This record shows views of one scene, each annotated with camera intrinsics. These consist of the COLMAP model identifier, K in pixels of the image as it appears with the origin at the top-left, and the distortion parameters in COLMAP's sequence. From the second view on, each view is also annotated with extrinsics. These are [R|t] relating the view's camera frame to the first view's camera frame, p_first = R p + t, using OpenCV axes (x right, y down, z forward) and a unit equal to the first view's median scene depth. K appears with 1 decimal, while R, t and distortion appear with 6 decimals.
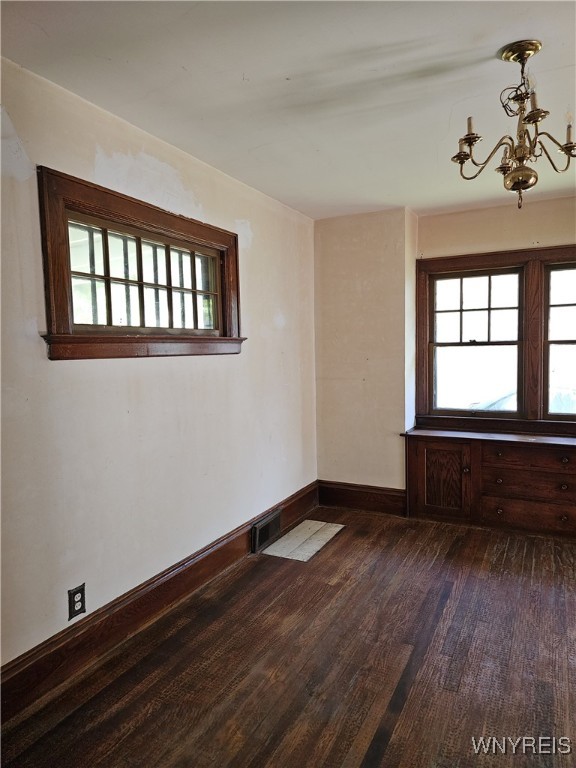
lens RADIAL K [[516.3, 0, 287.3], [0, 516.3, 379.0], [0, 0, 1]] dist [0.074621, -0.058718]
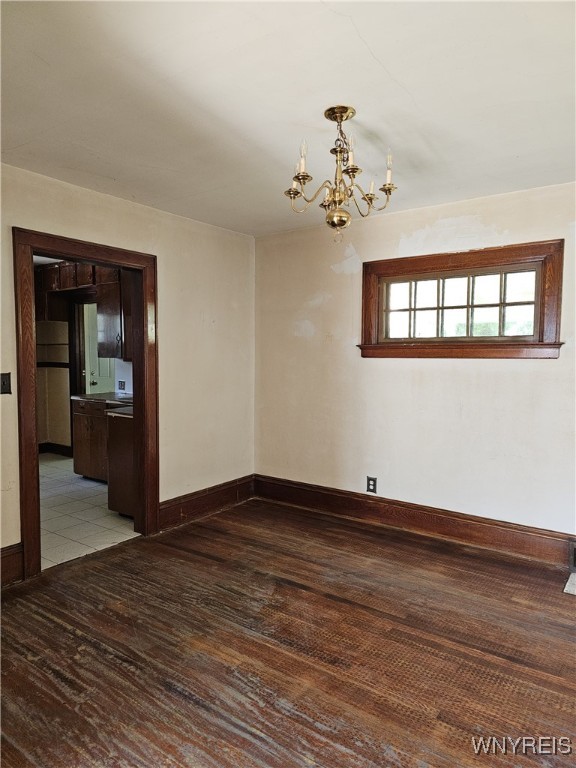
lens RADIAL K [[516.3, 0, 287.3], [0, 516.3, 379.0], [0, 0, 1]] dist [0.074621, -0.058718]
pose [[-0.161866, 0.065176, -0.984658, 1.306779], [-0.060233, 0.995304, 0.075782, -0.072453], [0.984973, 0.071575, -0.157180, 0.858263]]
